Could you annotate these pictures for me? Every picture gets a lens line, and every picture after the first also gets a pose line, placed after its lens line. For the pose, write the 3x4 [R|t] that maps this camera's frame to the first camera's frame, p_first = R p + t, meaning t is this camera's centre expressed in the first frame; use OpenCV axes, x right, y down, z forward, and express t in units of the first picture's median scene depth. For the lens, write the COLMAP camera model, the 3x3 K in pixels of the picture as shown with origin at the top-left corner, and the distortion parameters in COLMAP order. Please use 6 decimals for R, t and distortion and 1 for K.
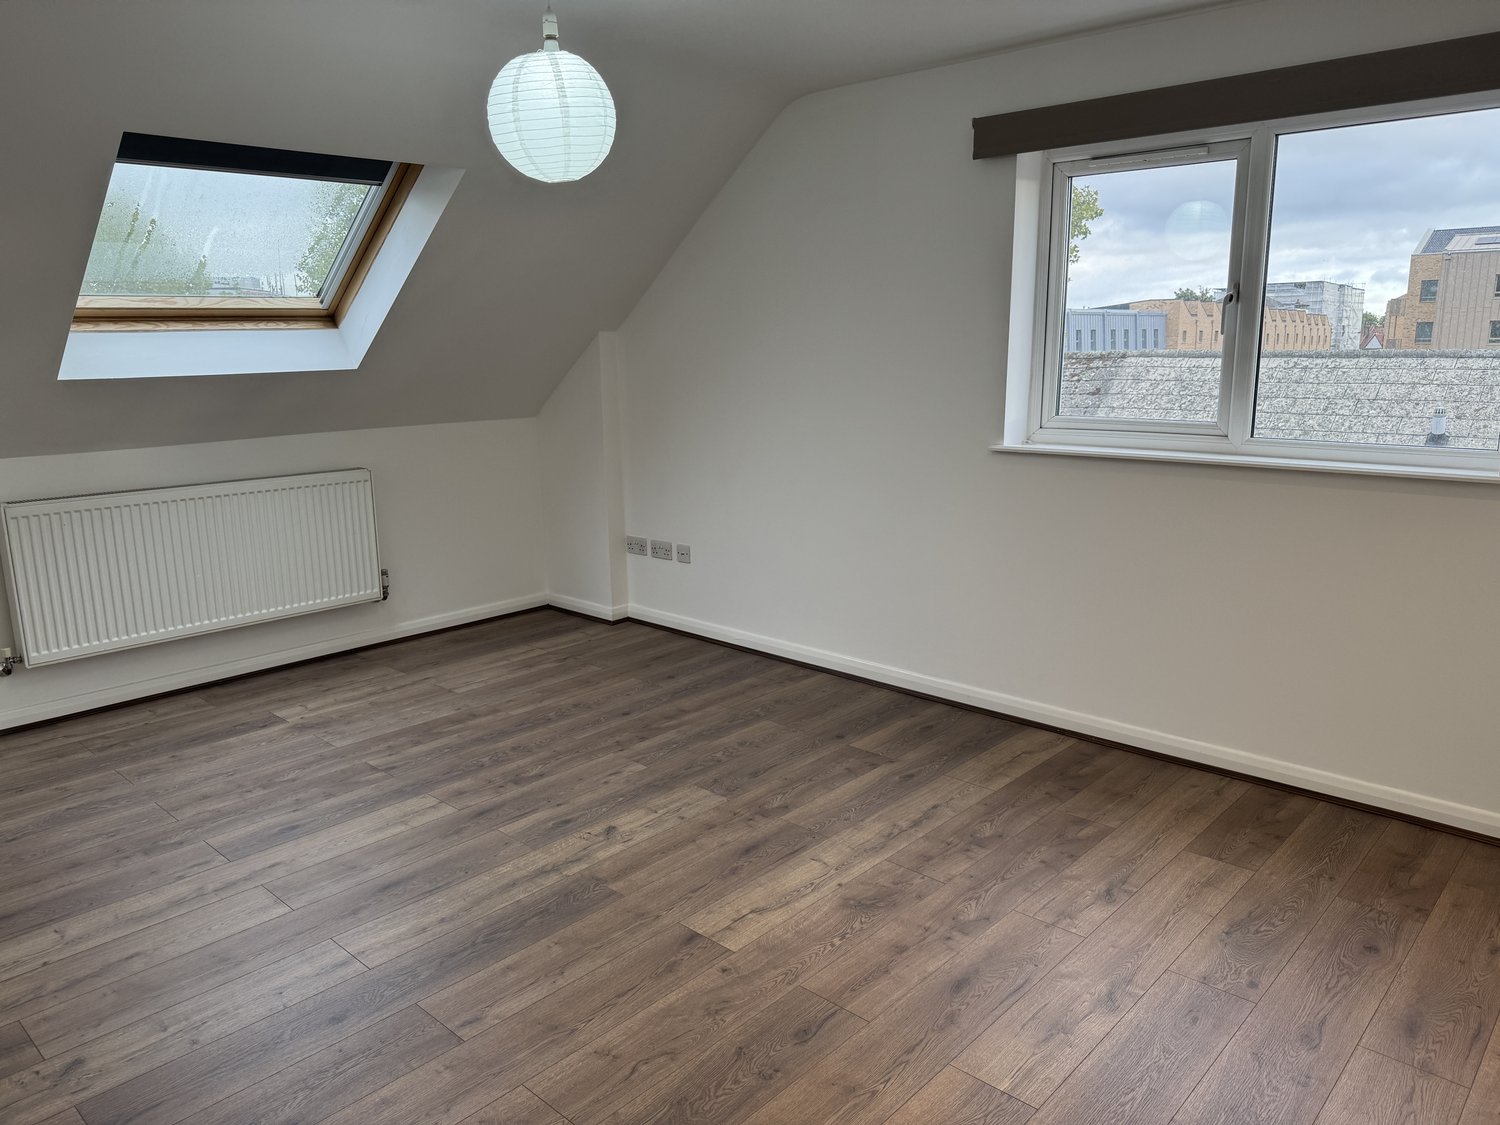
lens RADIAL K [[1055.3, 0, 750.9], [0, 1055.3, 553.4], [0, 0, 1]] dist [0.053579, -0.032239]
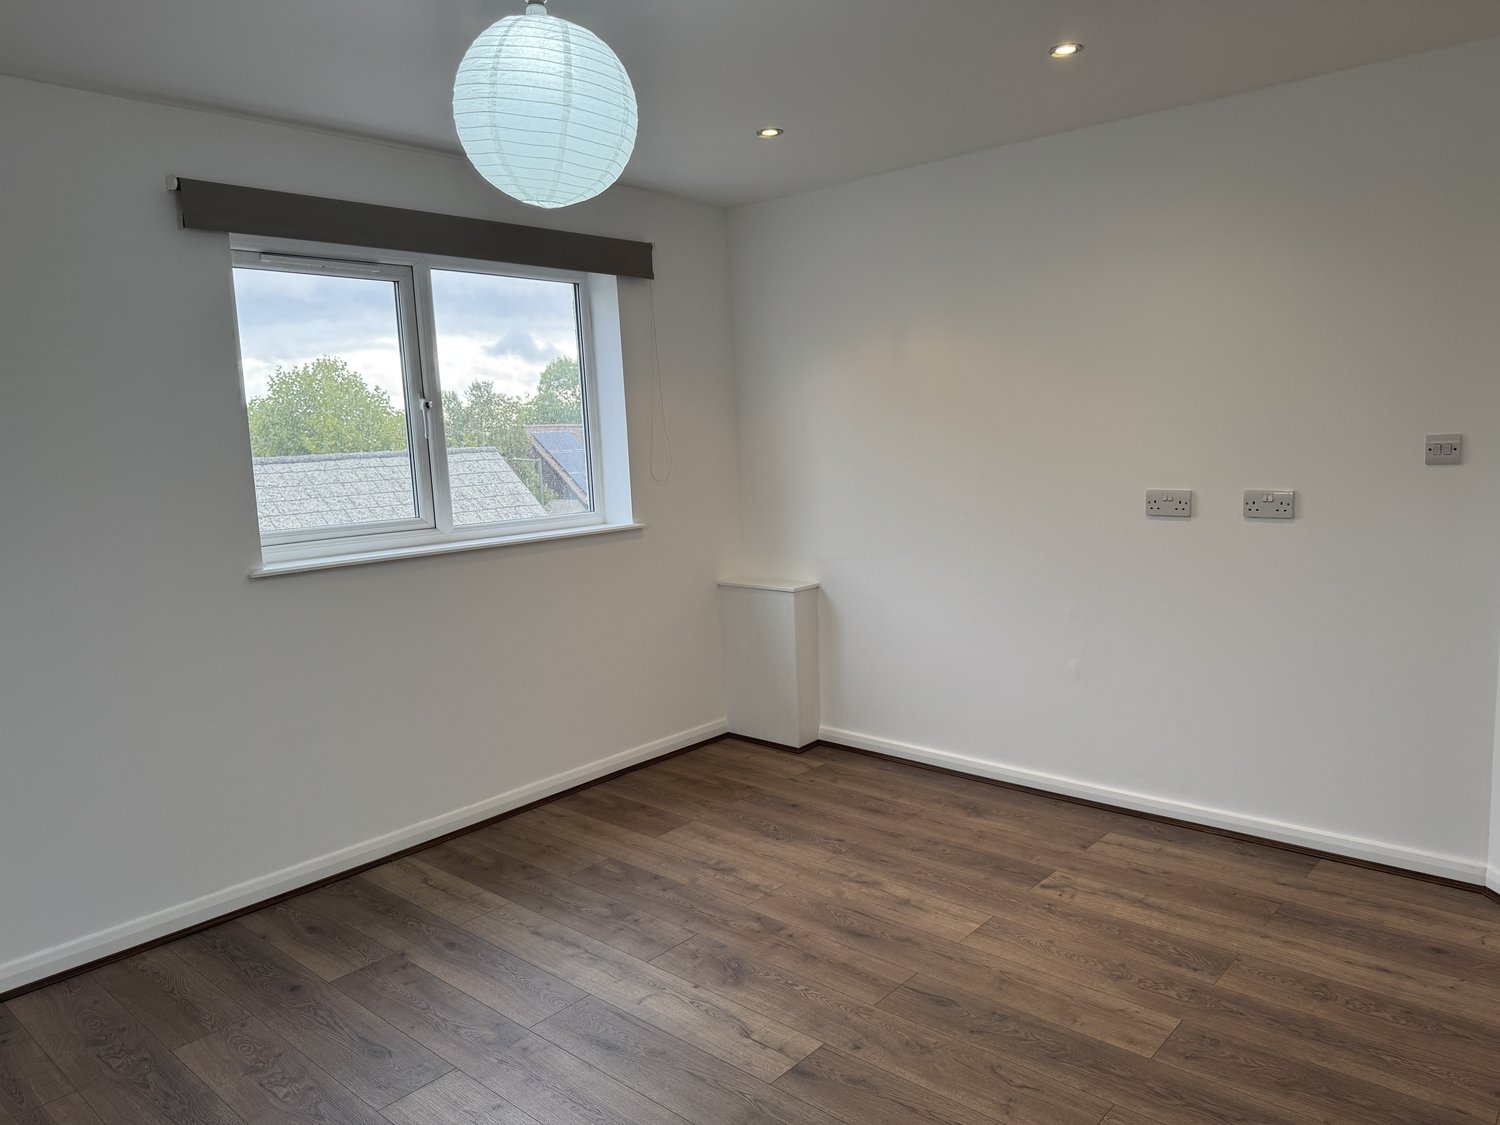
lens RADIAL K [[1055.3, 0, 749.9], [0, 1055.3, 572.6], [0, 0, 1]] dist [0.053579, -0.032239]
pose [[-0.008852, -0.132837, 0.991098, -0.736175], [0.239428, 0.962025, 0.131078, -0.147035], [-0.970874, 0.238458, 0.023289, 0.746881]]
